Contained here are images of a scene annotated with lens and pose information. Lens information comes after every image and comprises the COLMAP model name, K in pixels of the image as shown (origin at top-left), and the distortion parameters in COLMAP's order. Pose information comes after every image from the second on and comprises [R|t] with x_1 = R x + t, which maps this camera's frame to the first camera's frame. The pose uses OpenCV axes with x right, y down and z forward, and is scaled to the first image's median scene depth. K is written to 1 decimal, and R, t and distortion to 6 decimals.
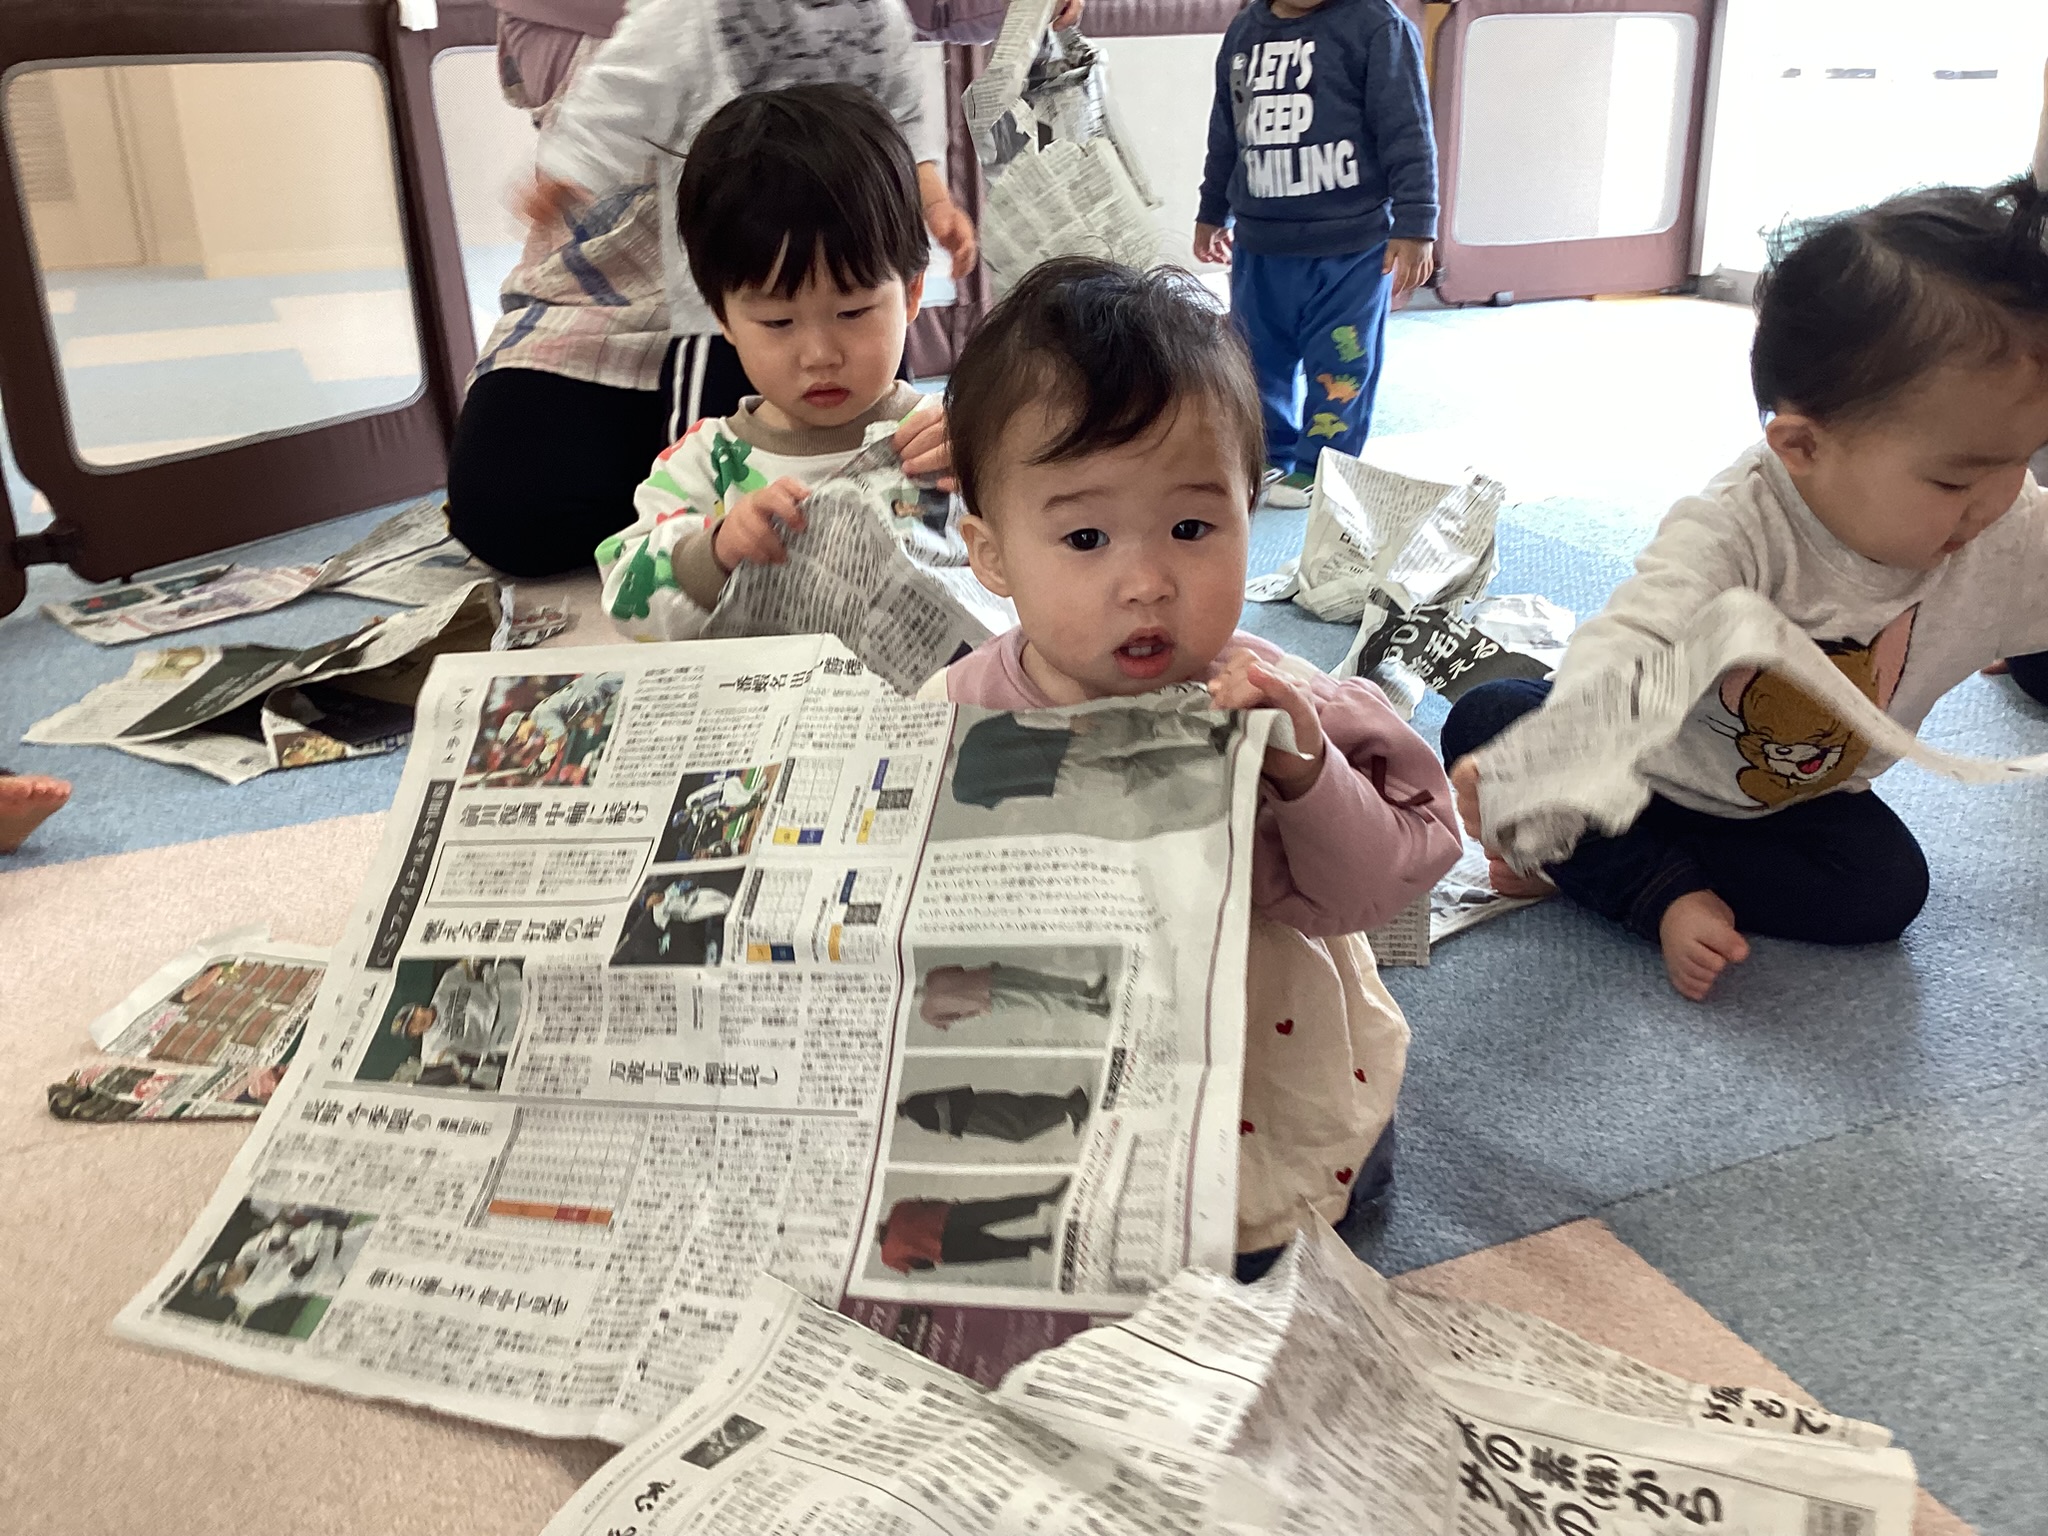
lens RADIAL K [[1833.4, 0, 1024.0], [0, 1833.4, 768.0], [0, 0, 1]] dist [0.052645, -0.128177]
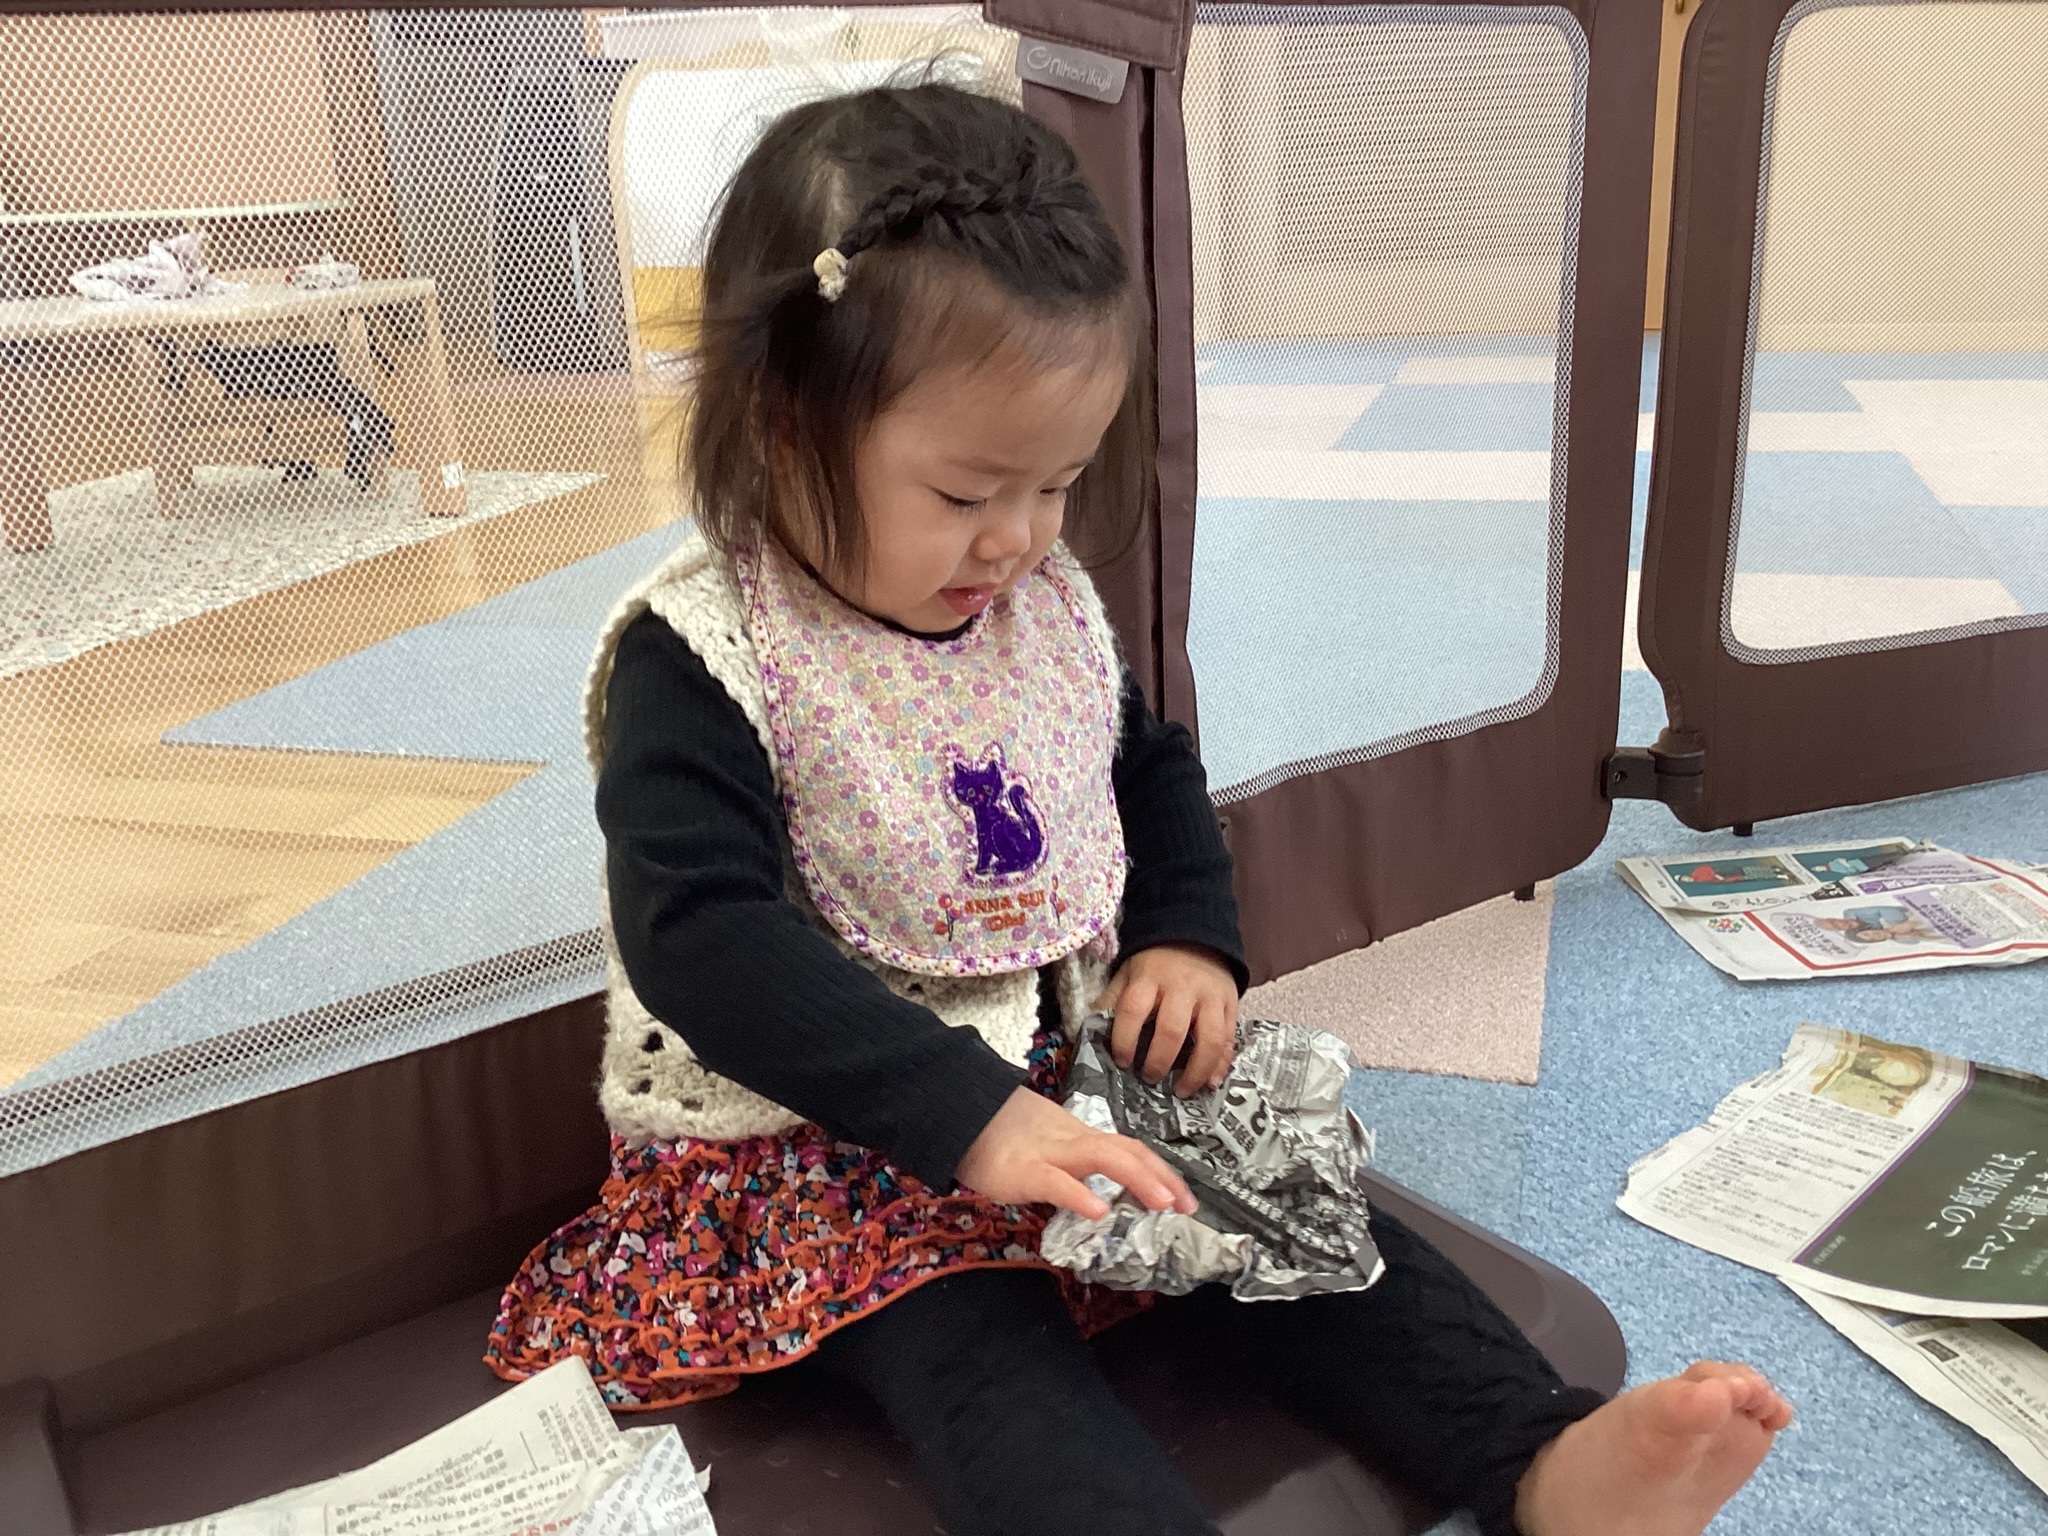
lens RADIAL K [[1833.4, 0, 1024.0], [0, 1833.4, 768.0], [0, 0, 1]] dist [0.052645, -0.128177]
pose [[0.751390, 0.200773, -0.628573, -0.296647], [-0.223973, 0.973635, 0.043256, -0.099362], [0.620685, 0.108281, 0.776547, 0.383920]]
